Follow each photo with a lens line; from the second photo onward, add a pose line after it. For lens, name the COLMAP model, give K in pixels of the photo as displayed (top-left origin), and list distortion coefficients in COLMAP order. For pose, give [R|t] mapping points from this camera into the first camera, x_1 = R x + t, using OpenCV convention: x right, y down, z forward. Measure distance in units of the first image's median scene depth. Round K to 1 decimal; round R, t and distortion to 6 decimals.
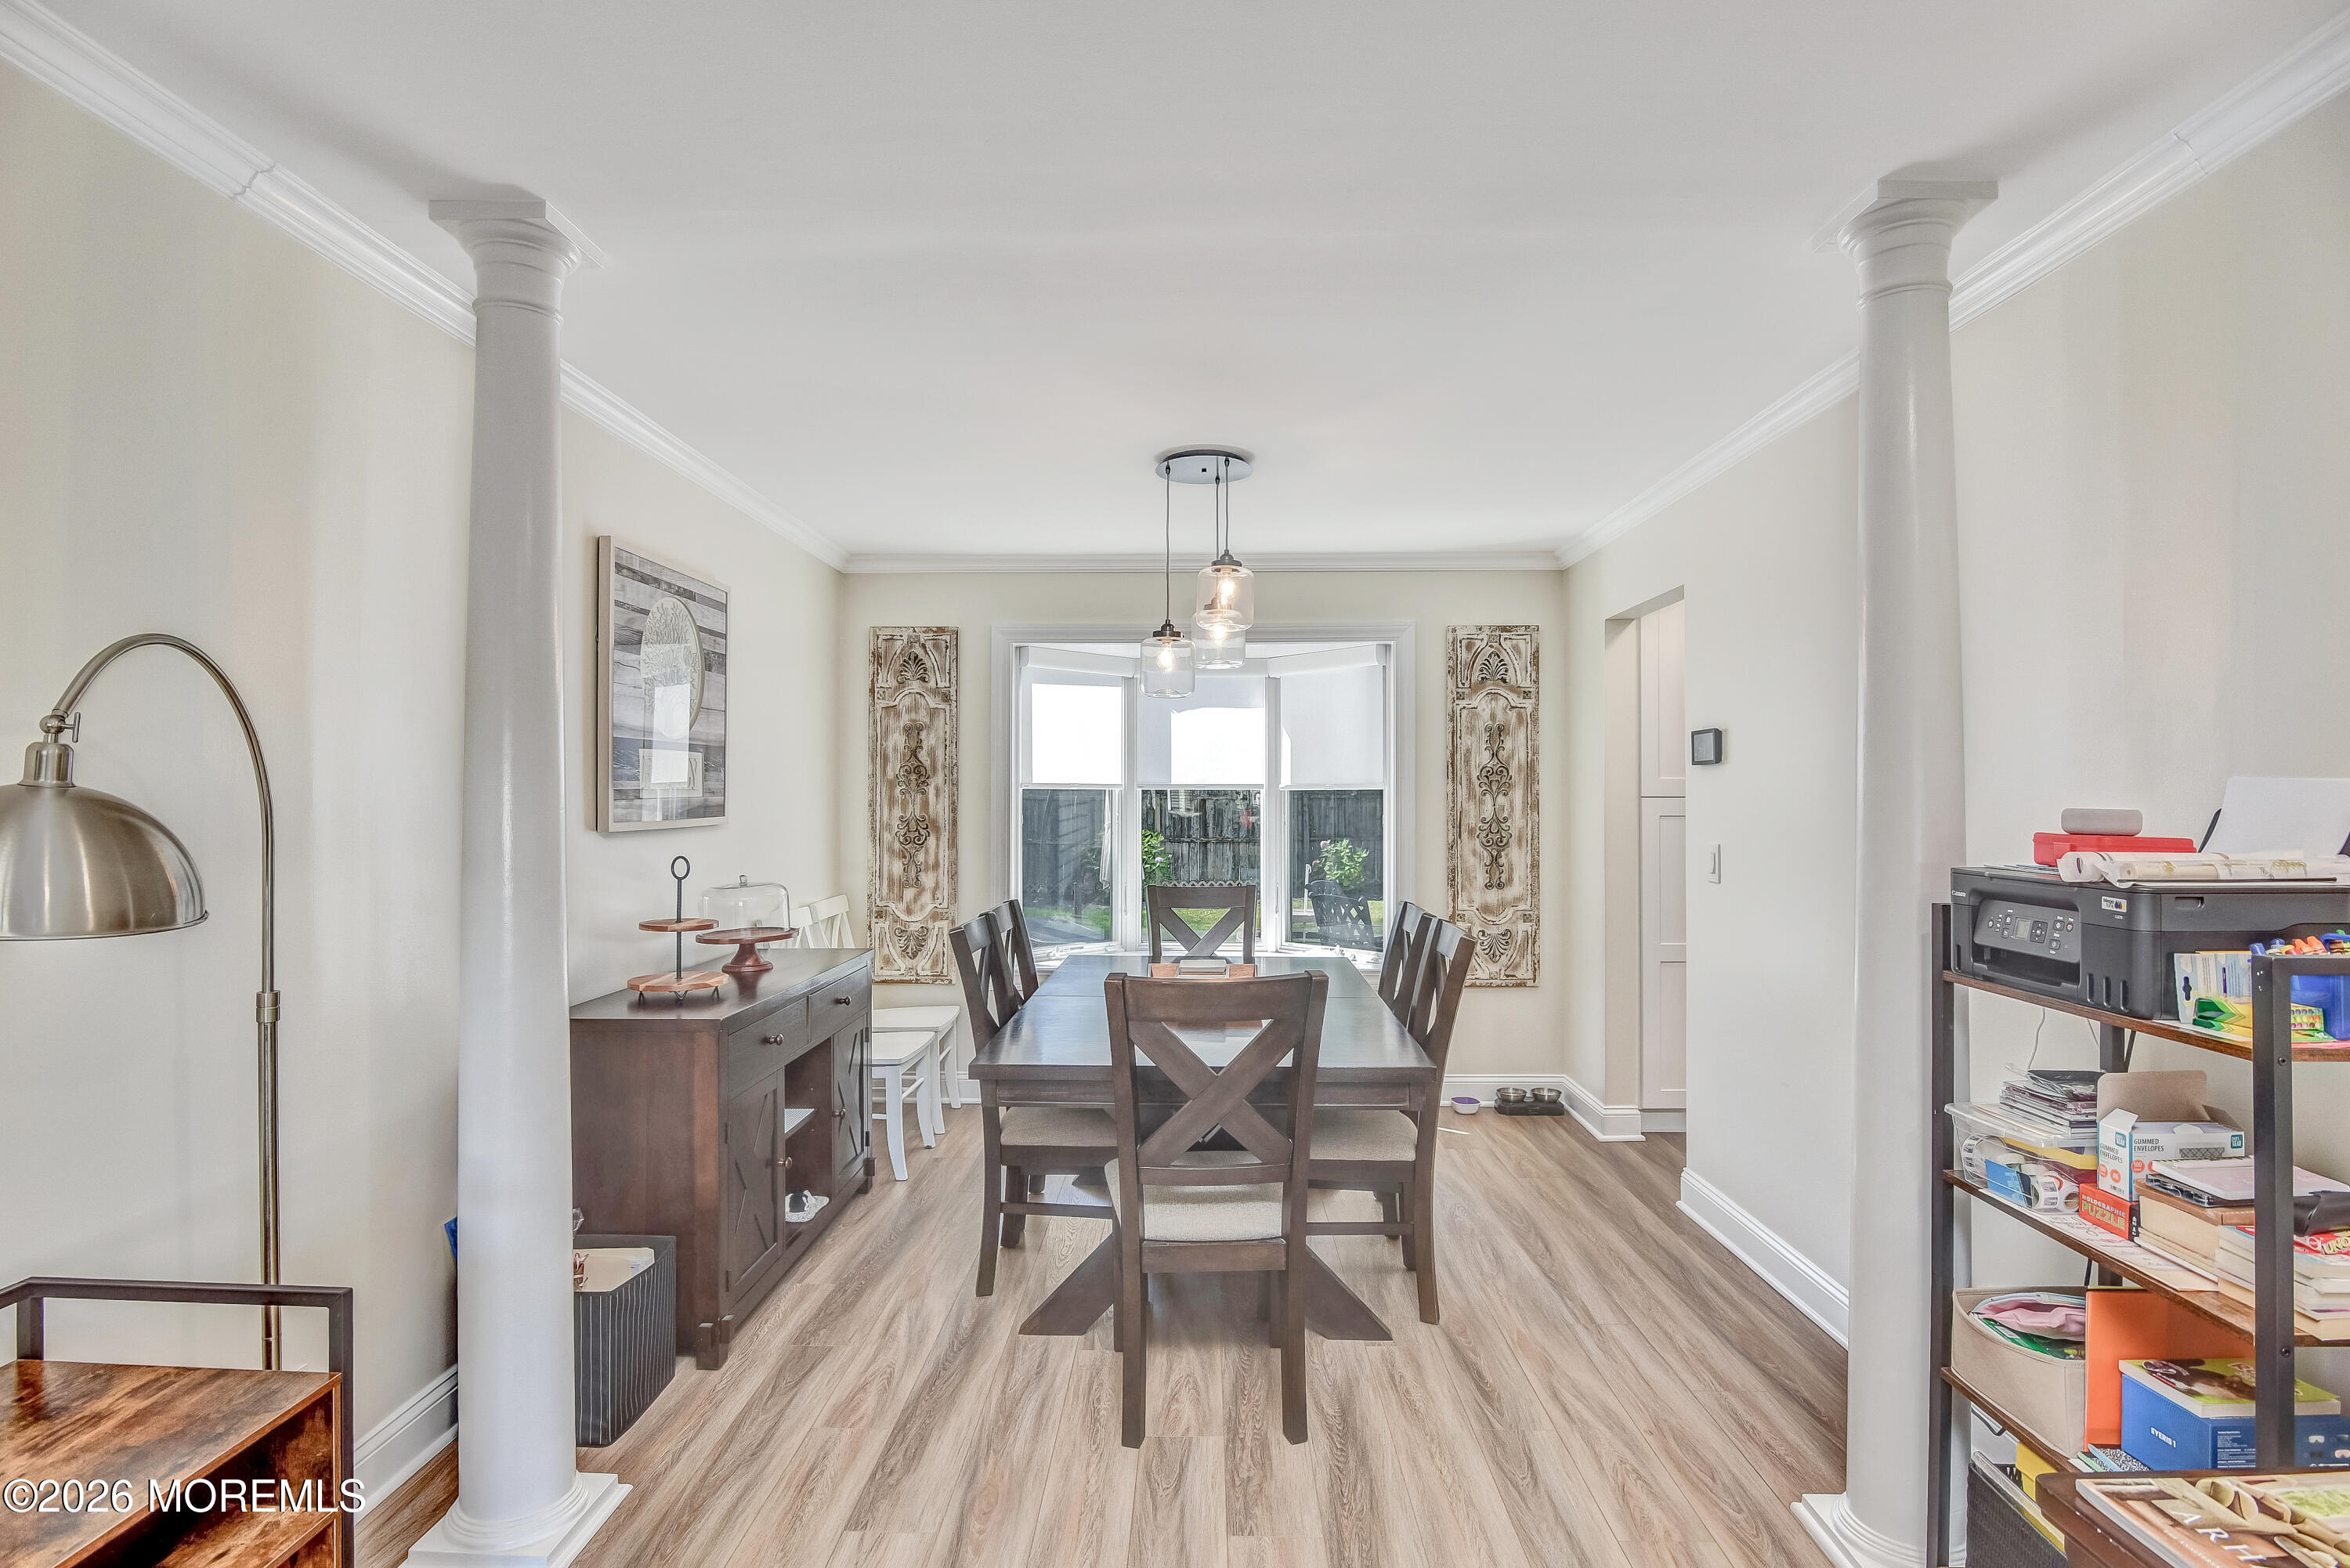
lens RADIAL K [[1203.5, 0, 1173.1], [0, 1203.5, 792.0], [0, 0, 1]] dist [-0.022234, -0.002059]
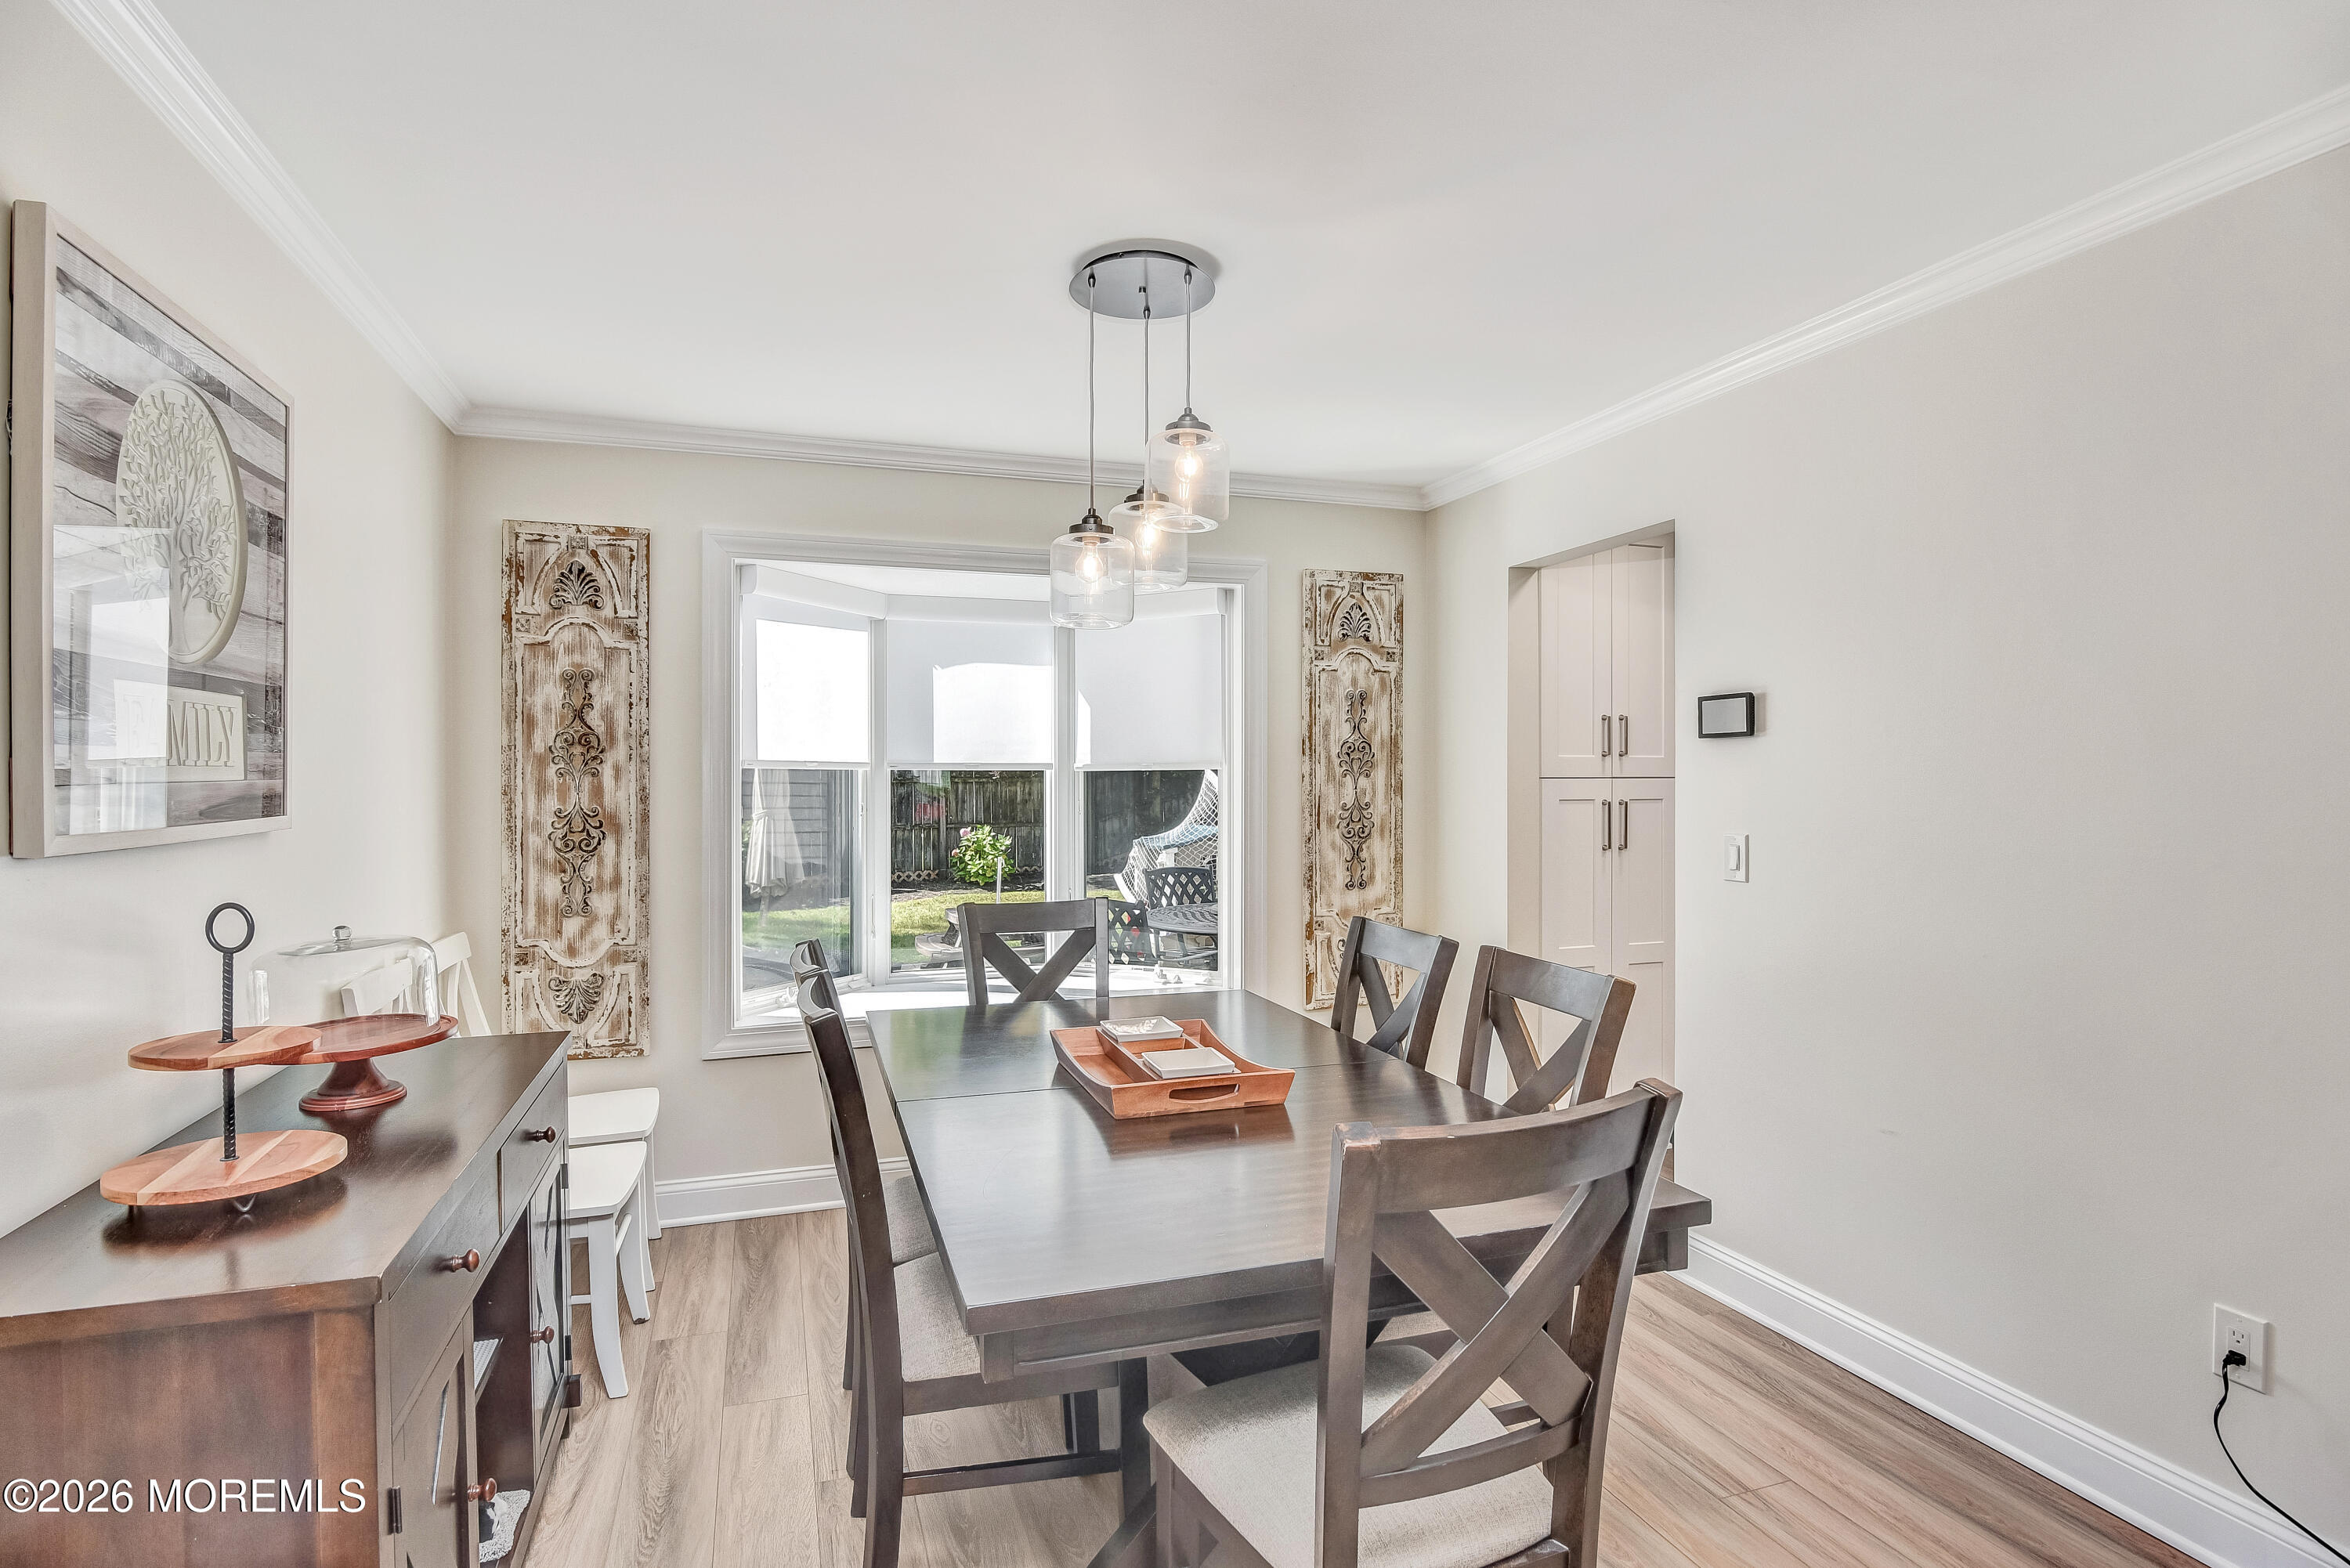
lens RADIAL K [[1203.5, 0, 1181.1], [0, 1203.5, 792.0], [0, 0, 1]] dist [-0.022234, -0.002059]
pose [[0.936135, -0.005967, 0.351589, -0.137571], [0.001374, 0.999910, 0.013310, 0.002265], [-0.351637, -0.011976, 0.936060, 0.264411]]
